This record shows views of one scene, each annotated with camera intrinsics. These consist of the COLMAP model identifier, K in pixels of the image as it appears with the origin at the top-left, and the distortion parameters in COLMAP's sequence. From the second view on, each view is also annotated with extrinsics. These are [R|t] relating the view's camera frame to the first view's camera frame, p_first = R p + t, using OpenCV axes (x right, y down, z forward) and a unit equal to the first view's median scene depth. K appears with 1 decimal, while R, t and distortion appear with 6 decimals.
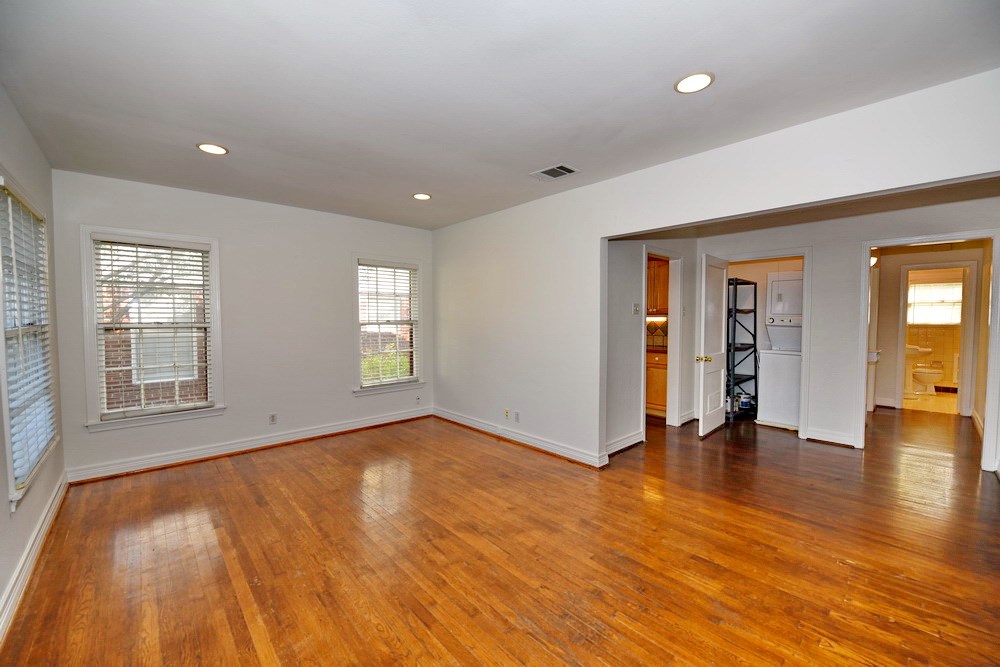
lens RADIAL K [[398.8, 0, 495.2], [0, 398.8, 336.2], [0, 0, 1]] dist [-0.017576, -0.000857]
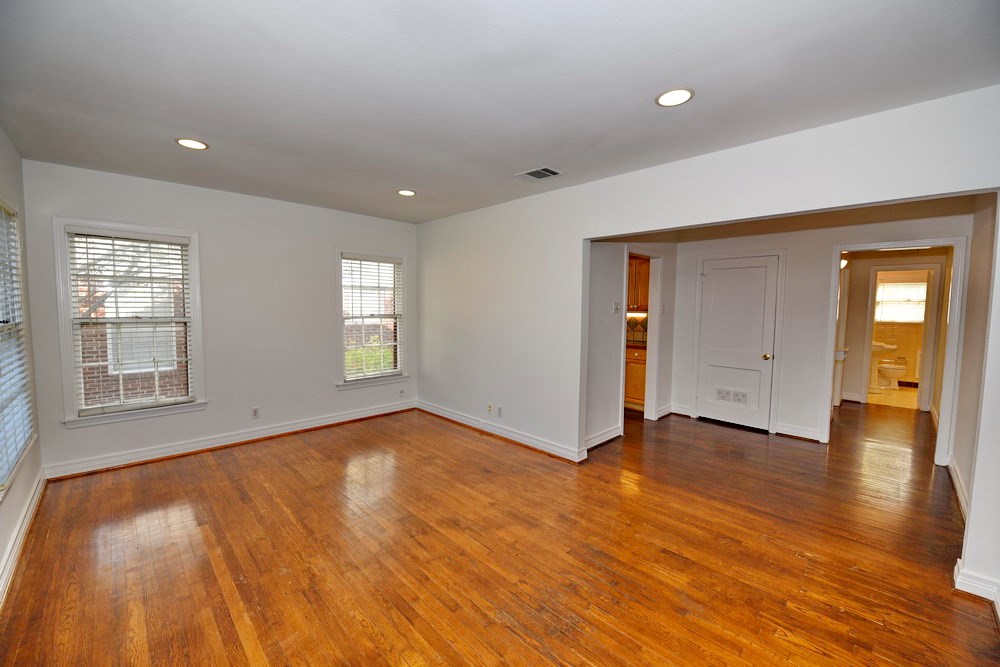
lens RADIAL K [[398.8, 0, 494.3], [0, 398.8, 333.5], [0, 0, 1]] dist [-0.017576, -0.000857]
pose [[0.999253, 0.010280, 0.037240, 0.002151], [-0.011298, 0.999565, 0.027236, -0.034112], [-0.036944, -0.027636, 0.998935, -0.018252]]
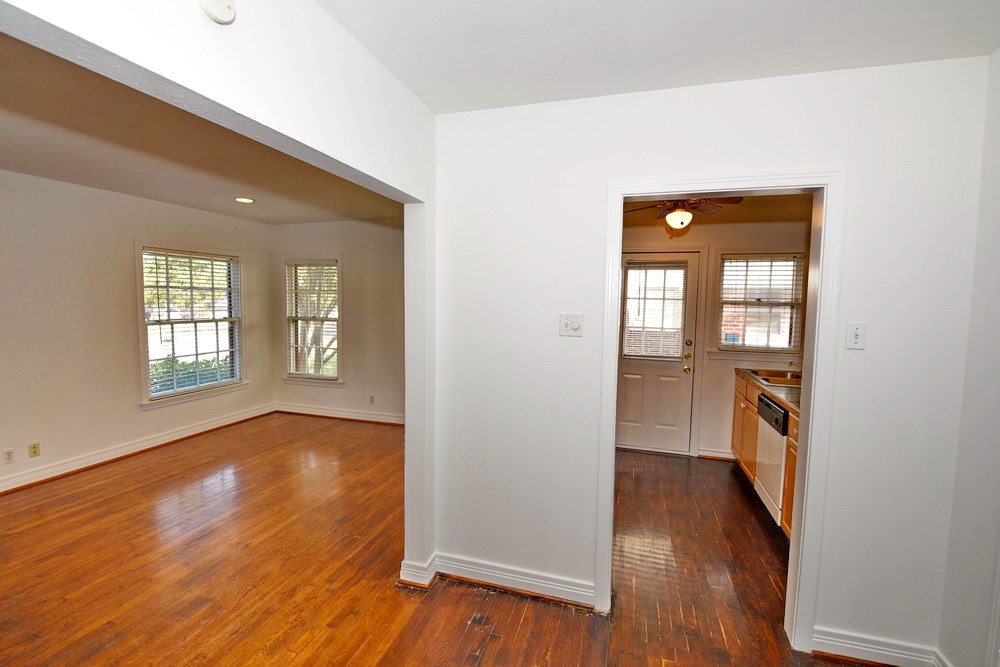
lens RADIAL K [[437.6, 0, 498.9], [0, 437.6, 329.8], [0, 0, 1]] dist [-0.013996, -0.000674]
pose [[0.512119, 0.066948, -0.856301, 0.986135], [-0.056282, 0.997431, 0.044322, -0.103891], [0.857068, 0.025497, 0.514571, 0.858551]]
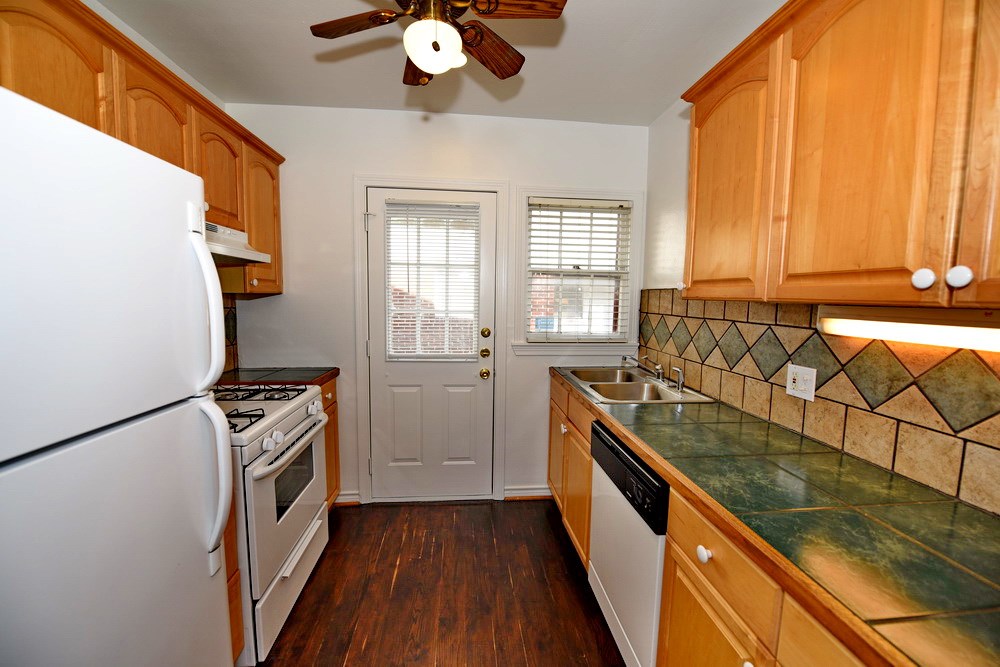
lens RADIAL K [[398.8, 0, 500.9], [0, 398.8, 334.7], [0, 0, 1]] dist [-0.017576, -0.000857]
pose [[0.804939, 0.069754, -0.589243, 0.636444], [-0.040767, 0.997221, 0.062361, -0.084868], [0.591955, -0.026175, 0.805546, 1.422049]]
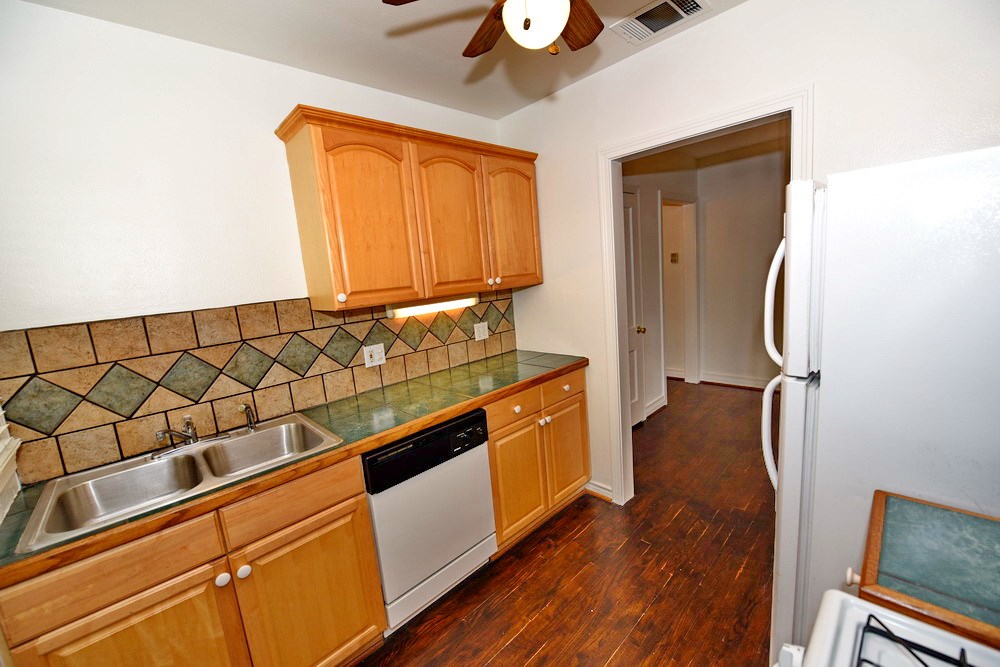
lens RADIAL K [[398.8, 0, 497.4], [0, 398.8, 332.2], [0, 0, 1]] dist [-0.017576, -0.000857]
pose [[-0.024411, -0.148069, 0.988676, -0.004347], [0.133615, 0.979614, 0.150011, -0.129879], [-0.990733, 0.135764, -0.004129, 1.755089]]
